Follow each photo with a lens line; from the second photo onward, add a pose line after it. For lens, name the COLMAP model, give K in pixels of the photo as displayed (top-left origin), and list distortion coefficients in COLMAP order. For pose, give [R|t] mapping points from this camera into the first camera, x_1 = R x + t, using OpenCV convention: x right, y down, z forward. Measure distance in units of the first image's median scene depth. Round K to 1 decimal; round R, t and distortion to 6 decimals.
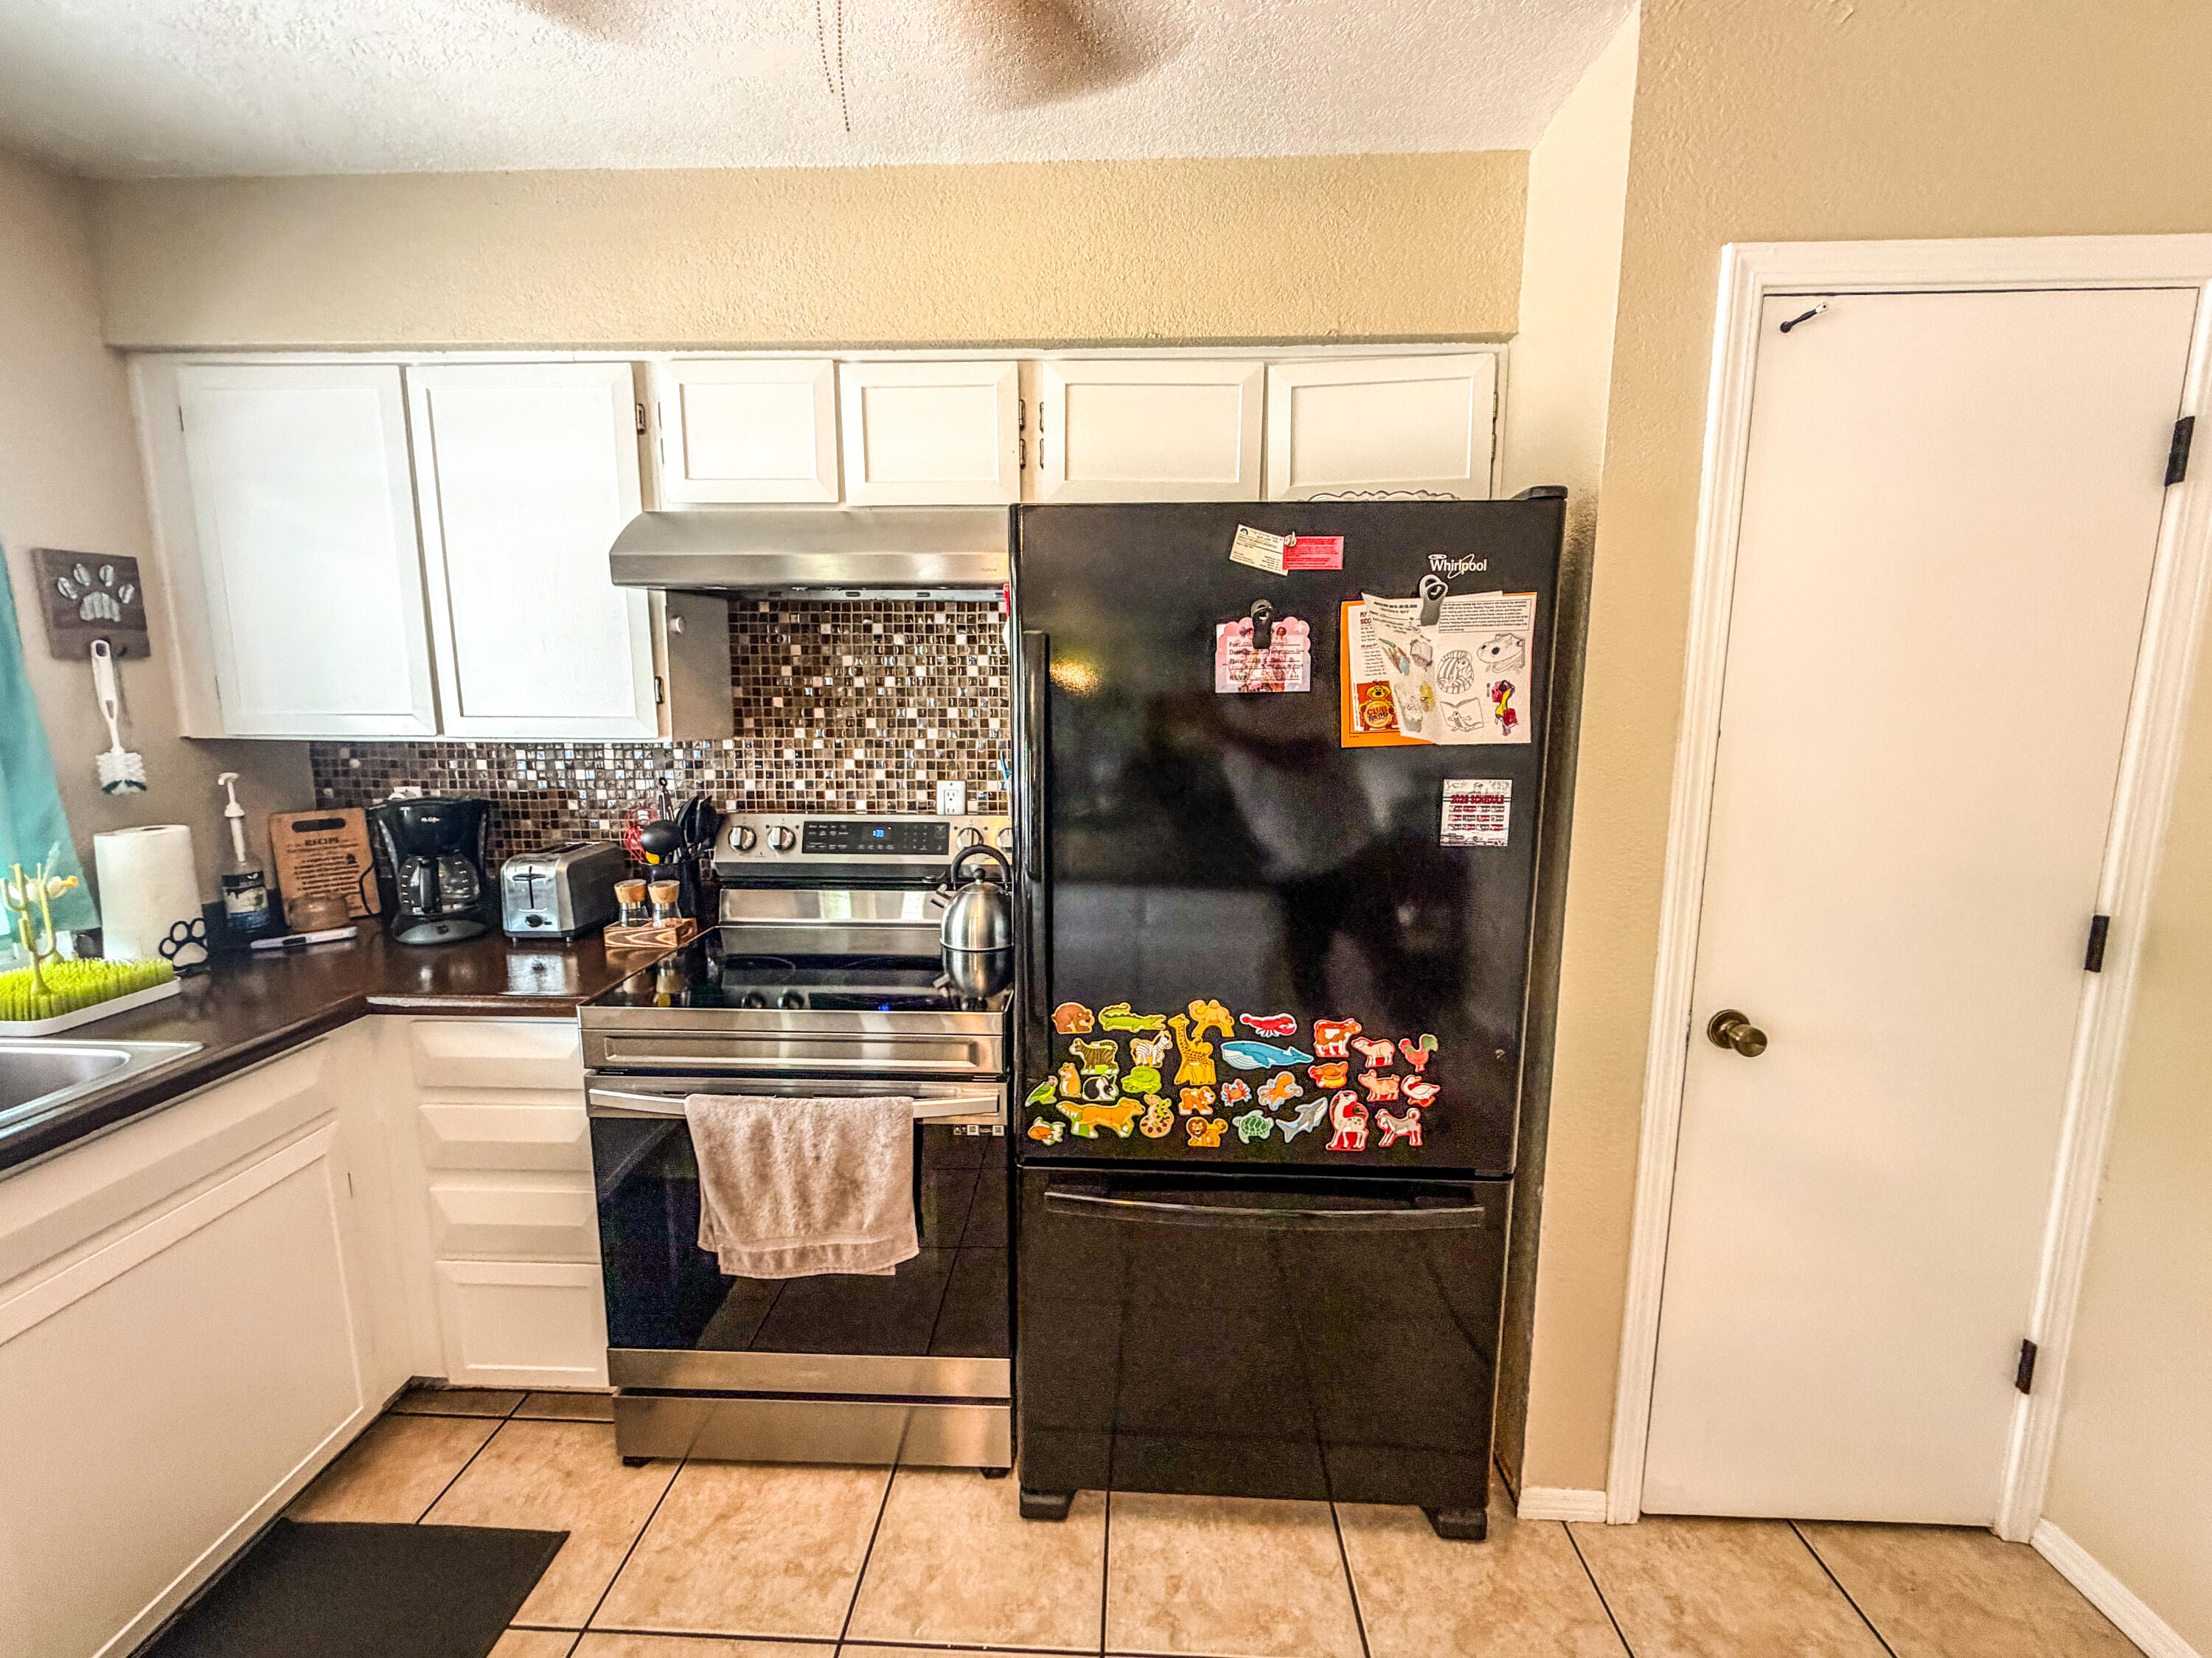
lens RADIAL K [[892.7, 0, 1106.0], [0, 892.7, 825.6], [0, 0, 1]] dist [0.003059, 0.000228]
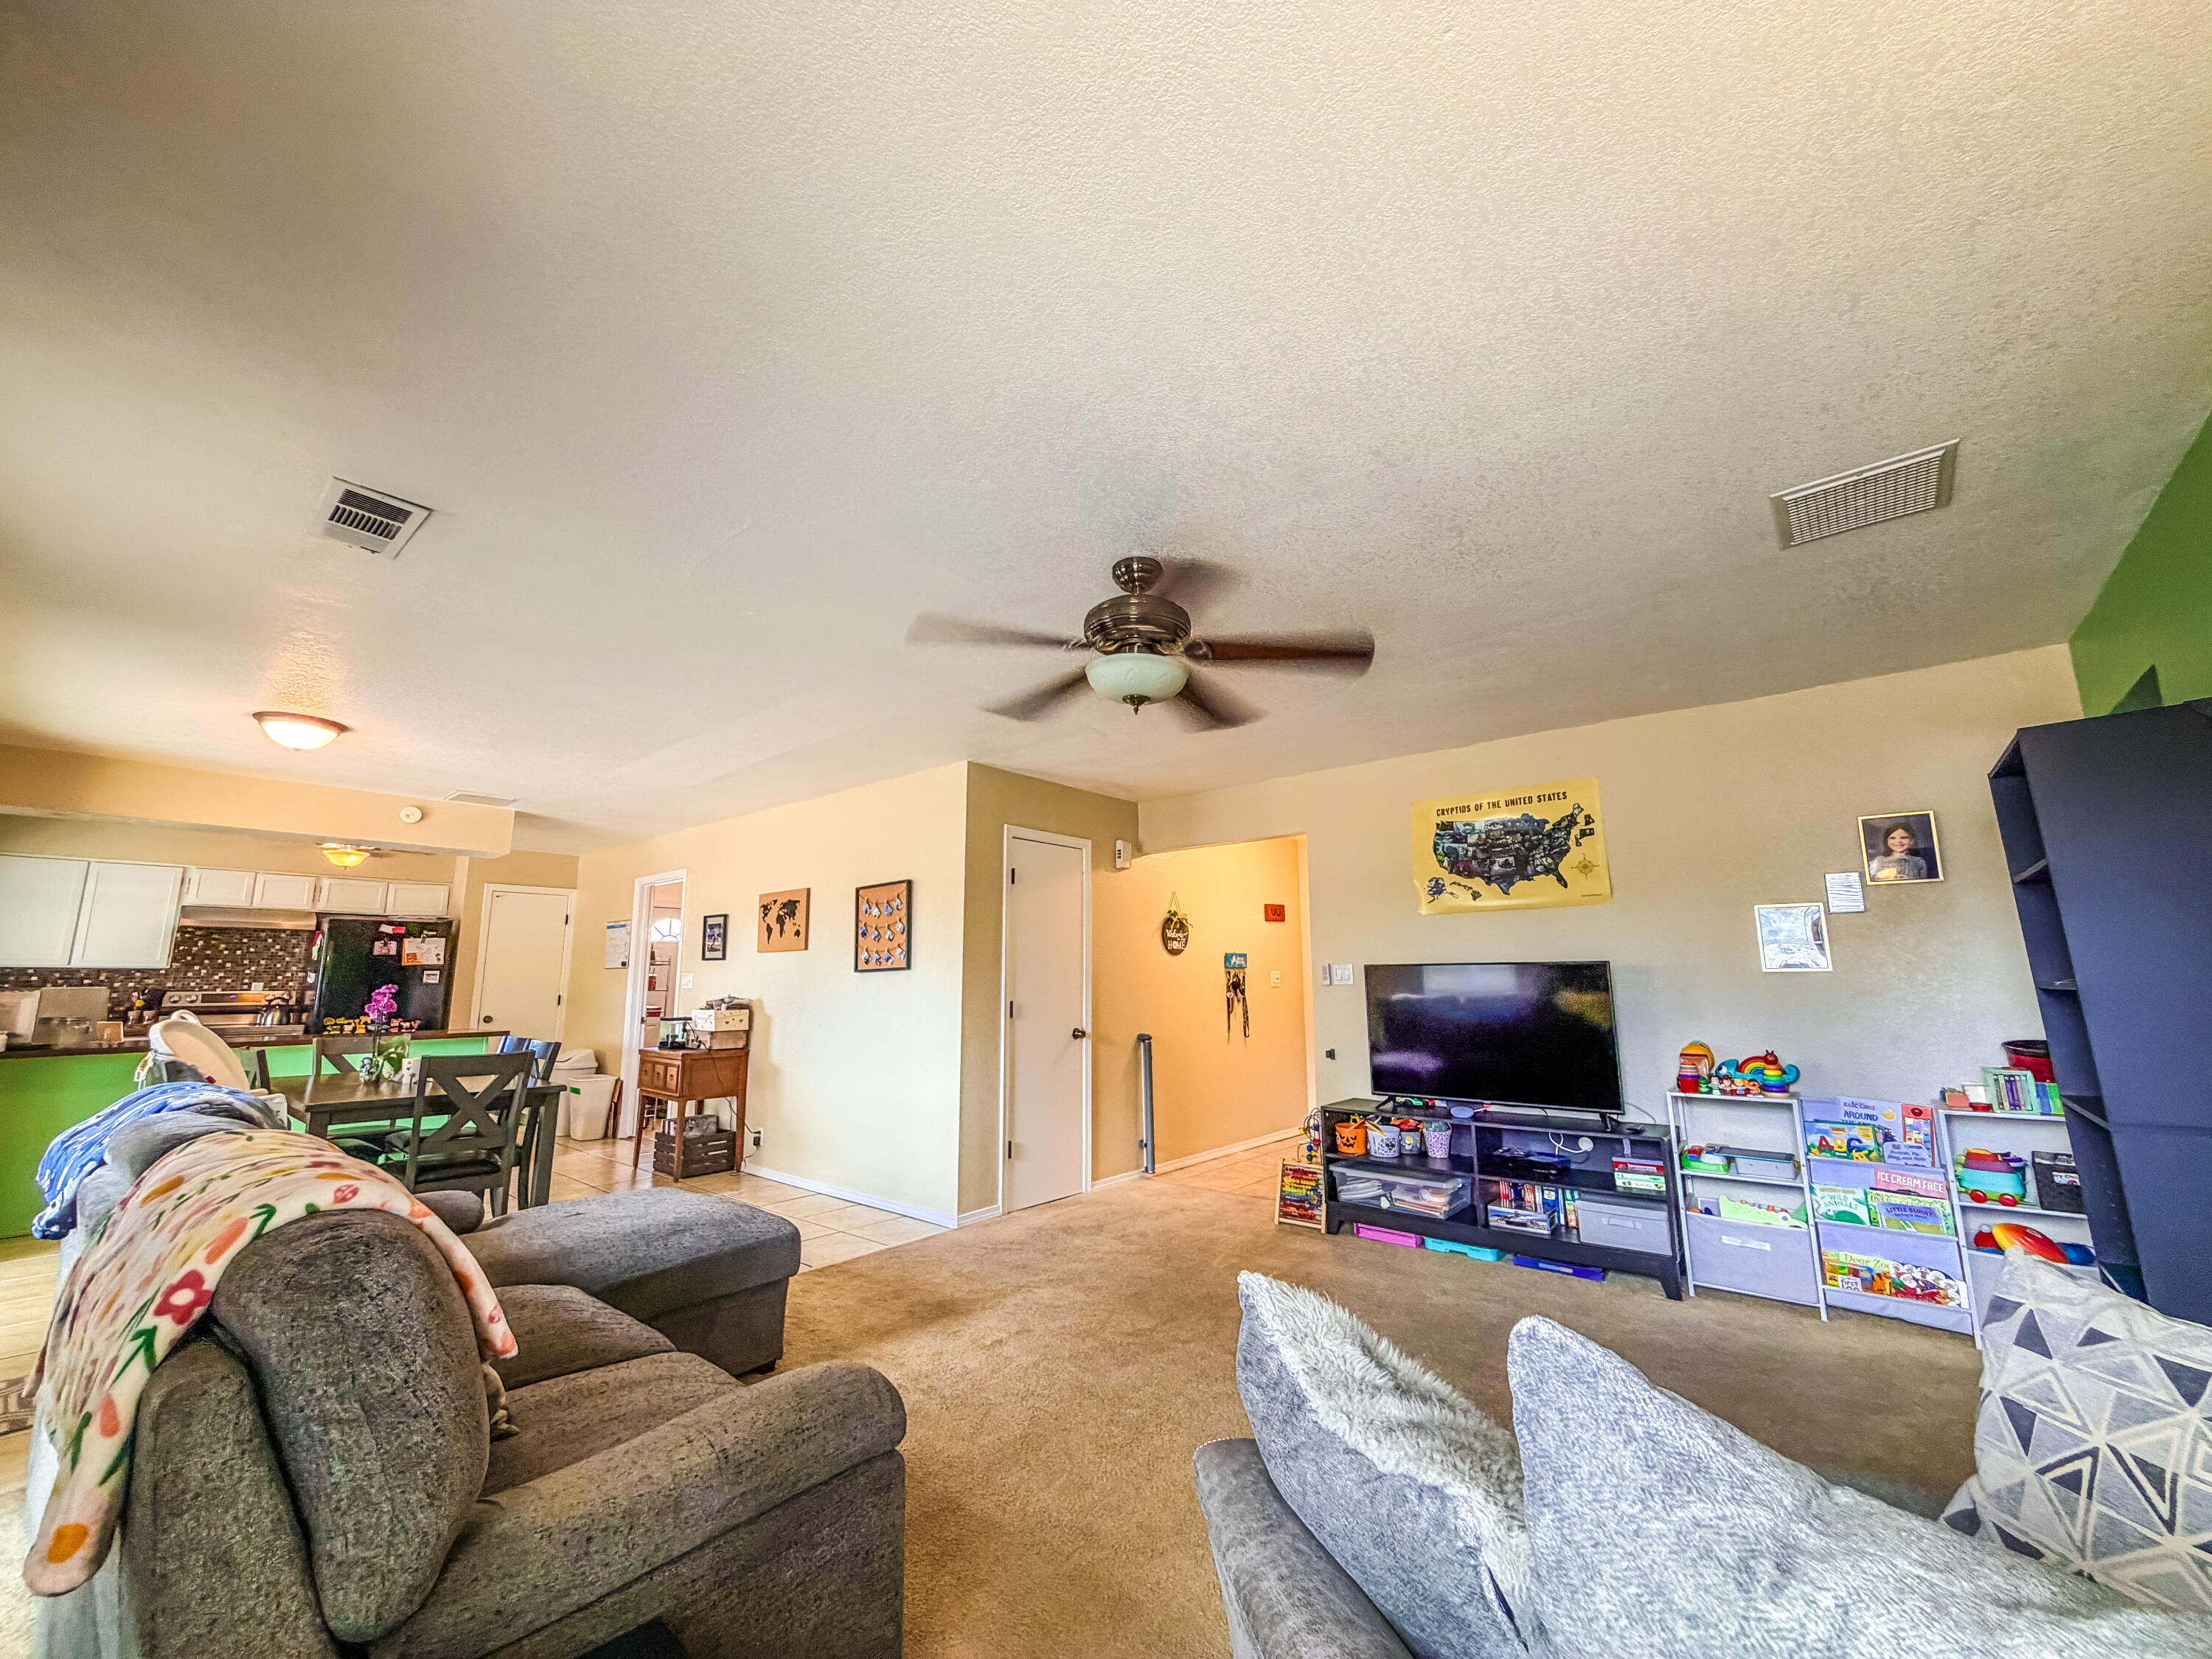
lens RADIAL K [[892.8, 0, 1100.9], [0, 892.8, 826.9], [0, 0, 1]] dist [0.003059, 0.000228]
pose [[0.624198, 0.129257, 0.770499, -1.372977], [0.123903, 0.957360, -0.260980, 1.048537], [-0.771378, 0.258371, 0.581567, -5.618694]]
